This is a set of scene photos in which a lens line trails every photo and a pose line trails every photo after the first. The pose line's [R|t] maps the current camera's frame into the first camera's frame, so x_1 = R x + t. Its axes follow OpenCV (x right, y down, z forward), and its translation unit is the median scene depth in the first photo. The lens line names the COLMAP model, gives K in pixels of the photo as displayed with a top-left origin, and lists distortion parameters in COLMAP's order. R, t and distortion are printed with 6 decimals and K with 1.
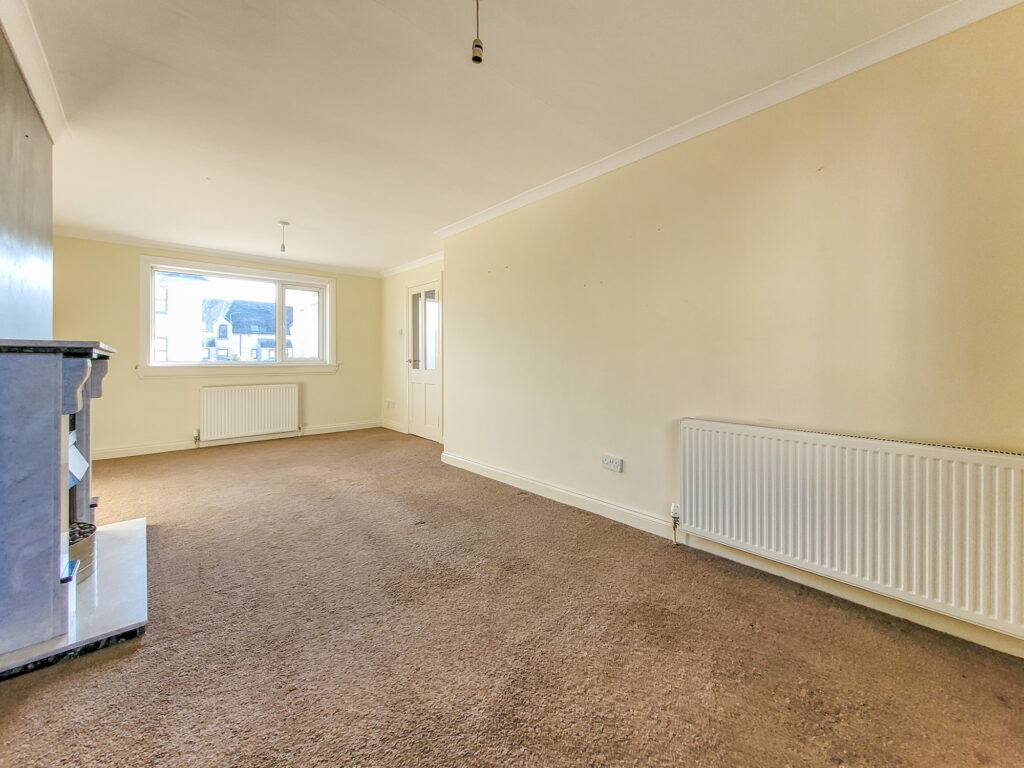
lens RADIAL K [[424.2, 0, 516.0], [0, 424.2, 353.3], [0, 0, 1]] dist [-0.000001, -0.000212]
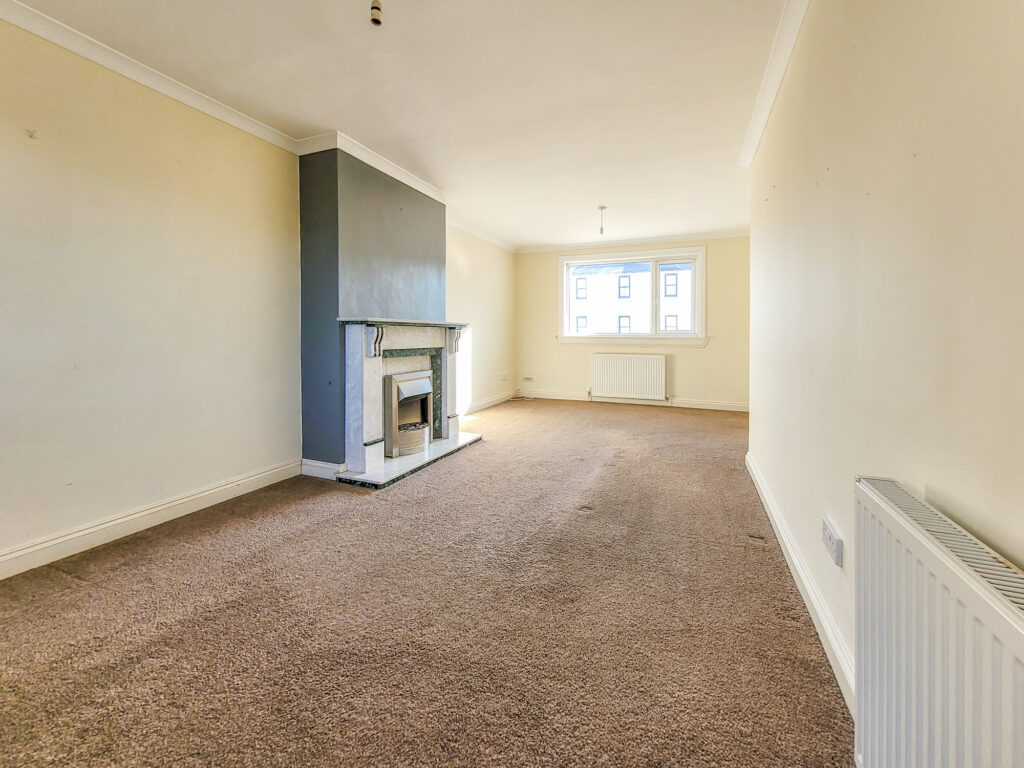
lens RADIAL K [[414.3, 0, 506.8], [0, 414.3, 335.0], [0, 0, 1]] dist [0.001938, 0.000149]
pose [[0.412321, 0.007554, -0.911007, 0.284806], [0.005797, 0.999924, 0.010914, 0.010359], [0.911020, -0.009781, 0.412246, 0.267787]]
